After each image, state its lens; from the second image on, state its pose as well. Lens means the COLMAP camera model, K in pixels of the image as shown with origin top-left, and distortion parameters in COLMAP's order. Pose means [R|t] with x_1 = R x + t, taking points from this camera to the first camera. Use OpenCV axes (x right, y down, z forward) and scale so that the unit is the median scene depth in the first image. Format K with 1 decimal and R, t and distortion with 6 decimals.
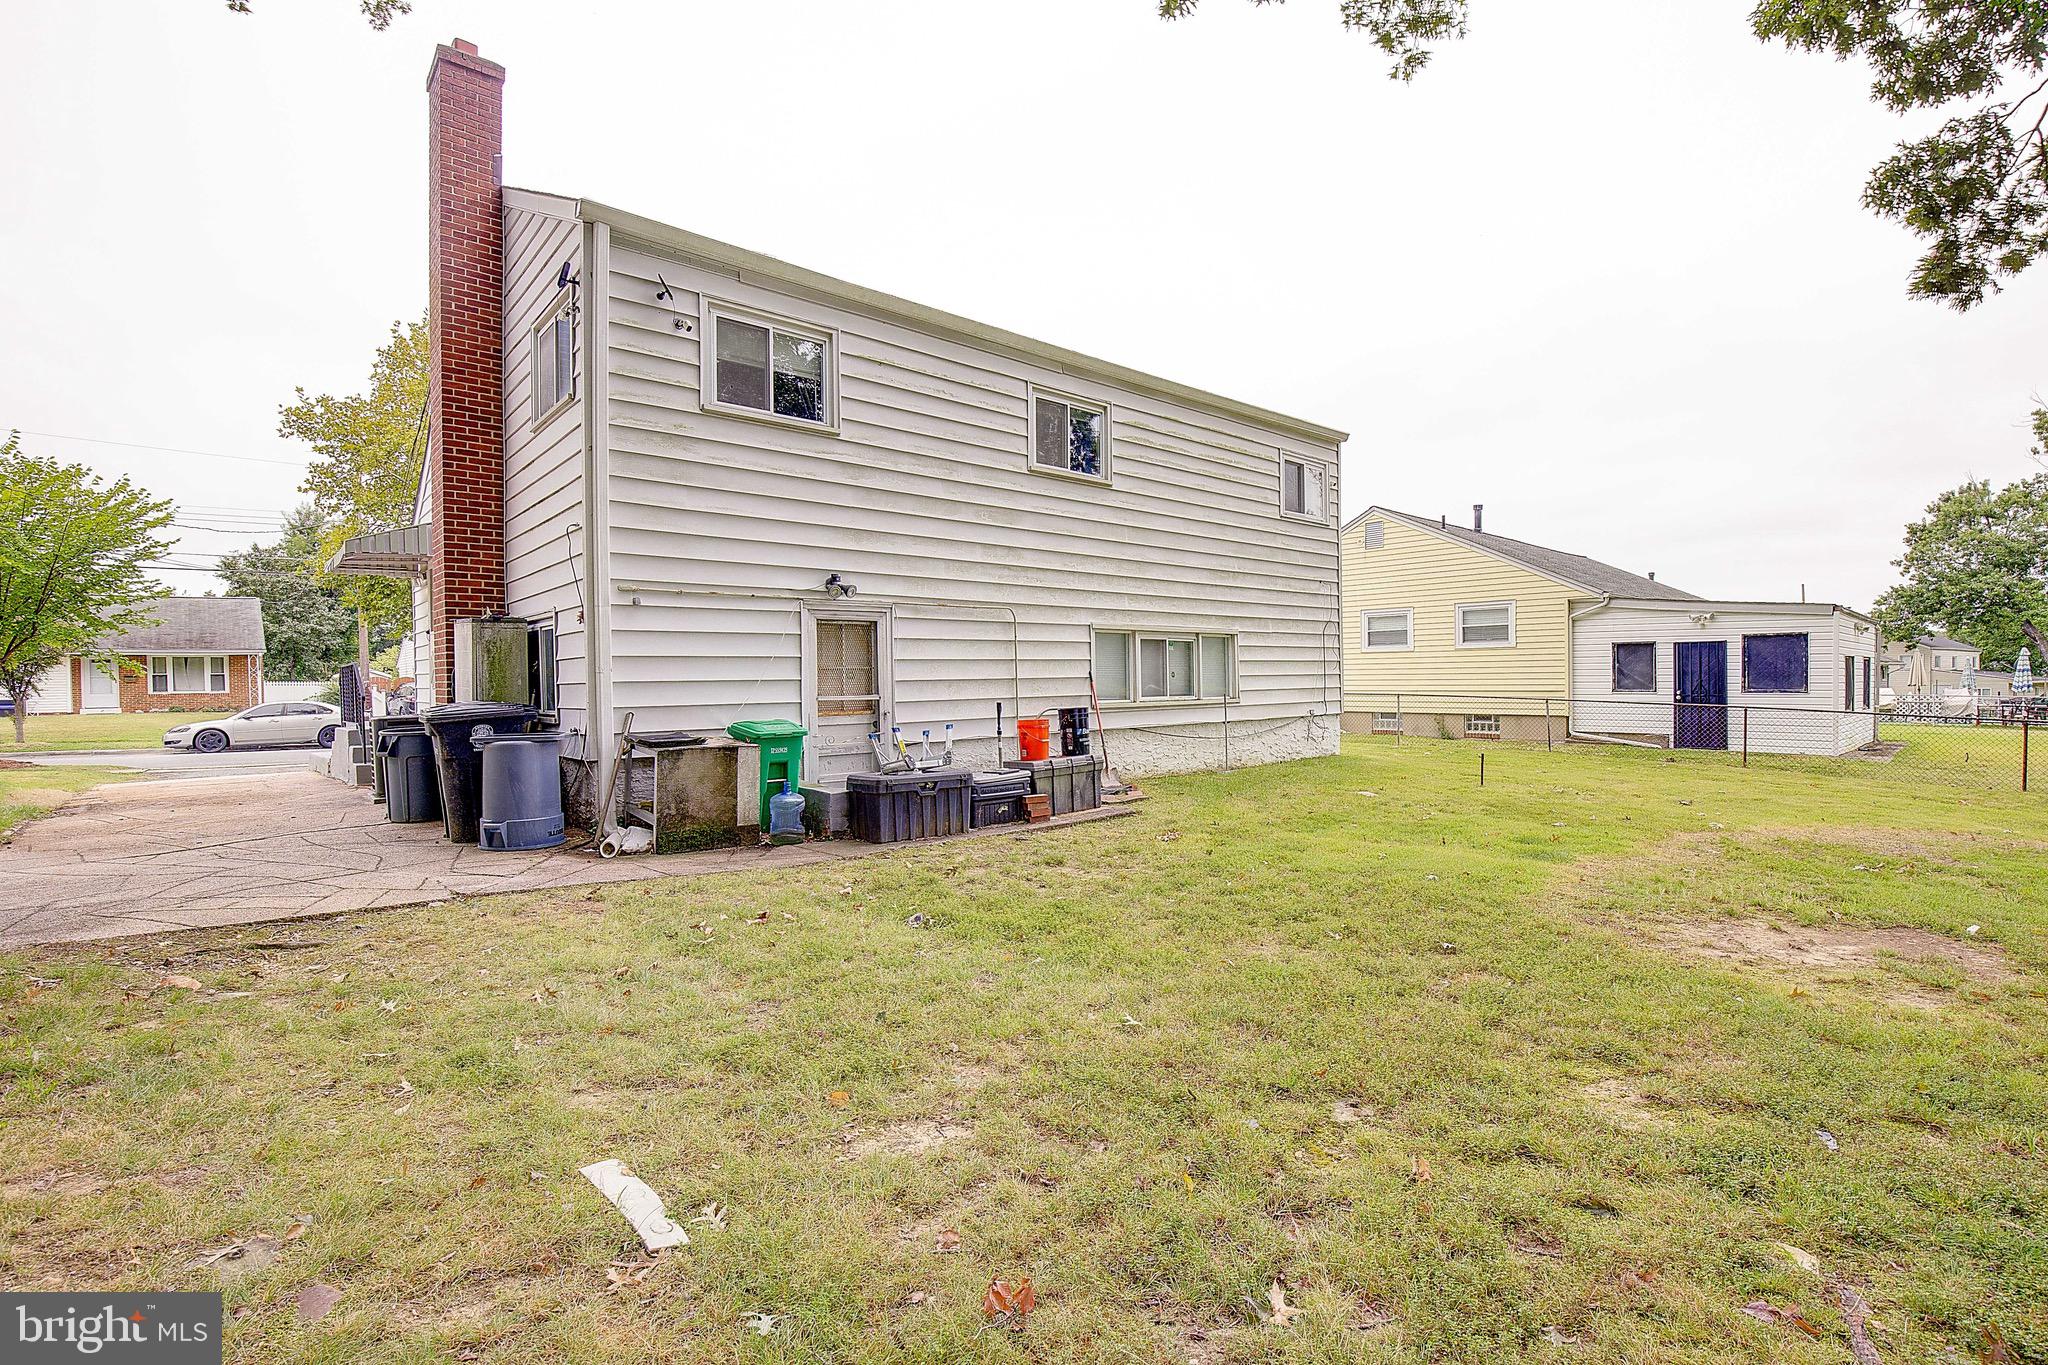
lens RADIAL K [[909.9, 0, 1024.0], [0, 909.9, 682.5], [0, 0, 1]] dist [-0.000898, 0.000084]
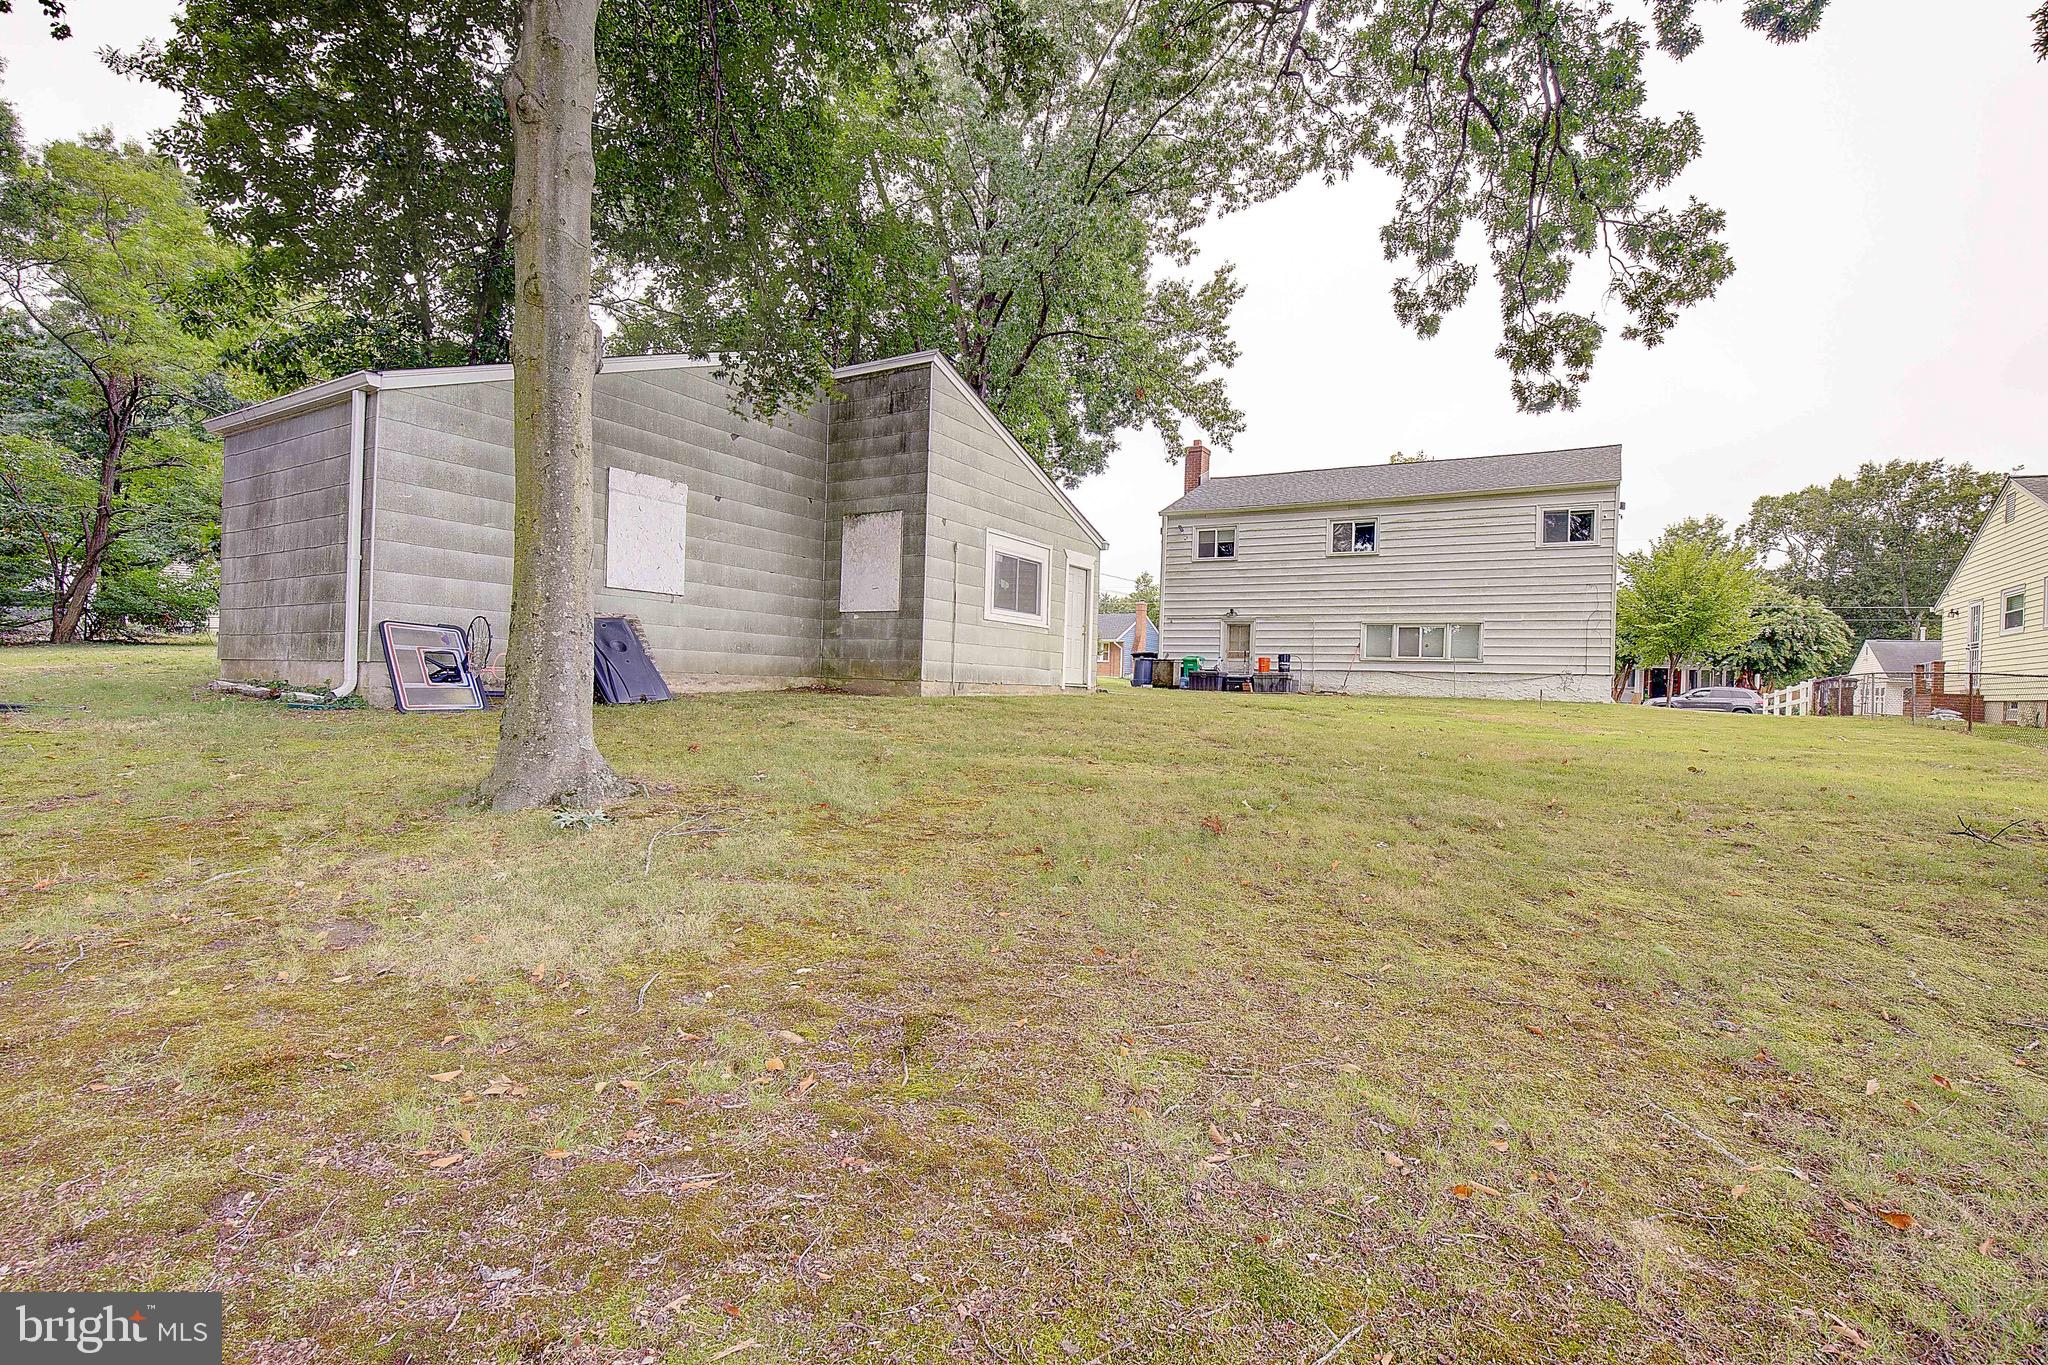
lens RADIAL K [[939.8, 0, 1037.6], [0, 939.8, 686.0], [0, 0, 1]] dist [-0.028080, 0.000830]
pose [[0.332575, 0.021872, -0.942823, 1.940319], [-0.038273, 0.999220, 0.009680, 0.098200], [0.942300, 0.032865, 0.333153, -0.461953]]
